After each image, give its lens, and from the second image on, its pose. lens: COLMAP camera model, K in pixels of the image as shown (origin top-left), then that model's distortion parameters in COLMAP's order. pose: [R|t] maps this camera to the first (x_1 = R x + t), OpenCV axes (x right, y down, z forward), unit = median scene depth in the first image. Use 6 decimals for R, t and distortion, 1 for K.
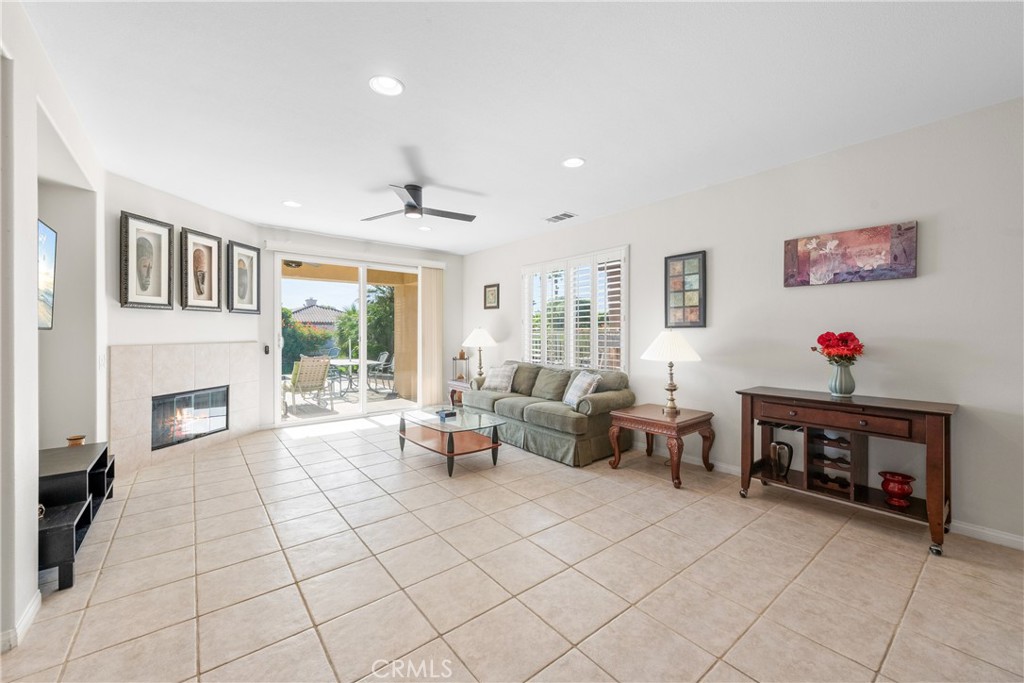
lens RADIAL K [[404.8, 0, 517.9], [0, 404.8, 338.7], [0, 0, 1]] dist [0.001629, 0.000041]
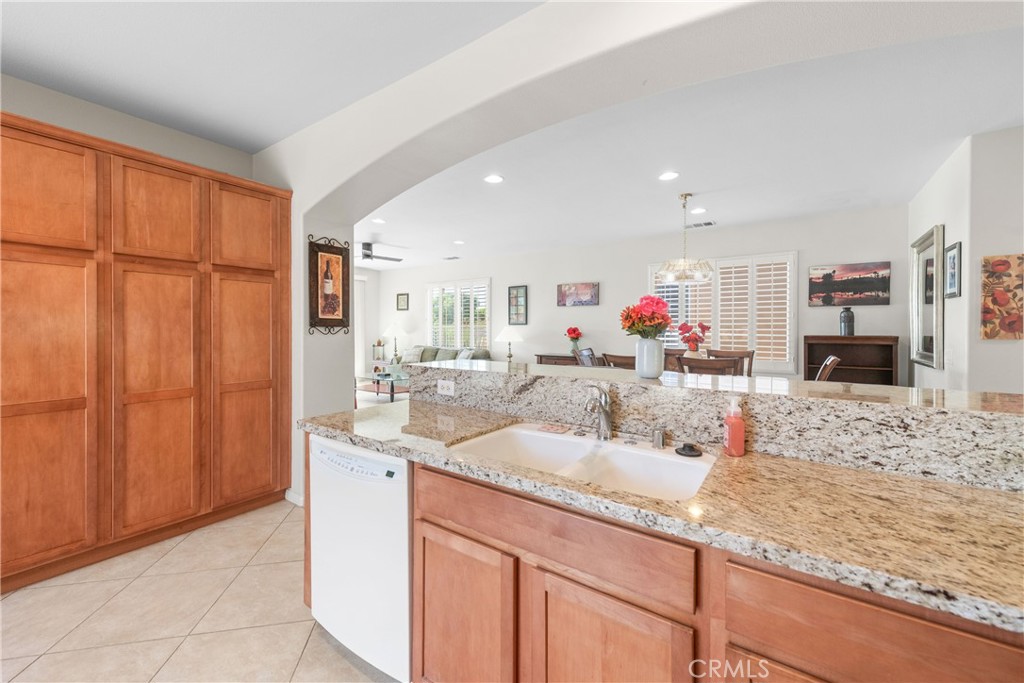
lens RADIAL K [[404.8, 0, 521.9], [0, 404.8, 334.9], [0, 0, 1]] dist [0.001629, 0.000041]
pose [[0.959326, -0.002388, 0.282291, -0.108401], [0.000796, 0.999983, 0.005752, 0.010060], [-0.282300, -0.005294, 0.959312, -0.842604]]
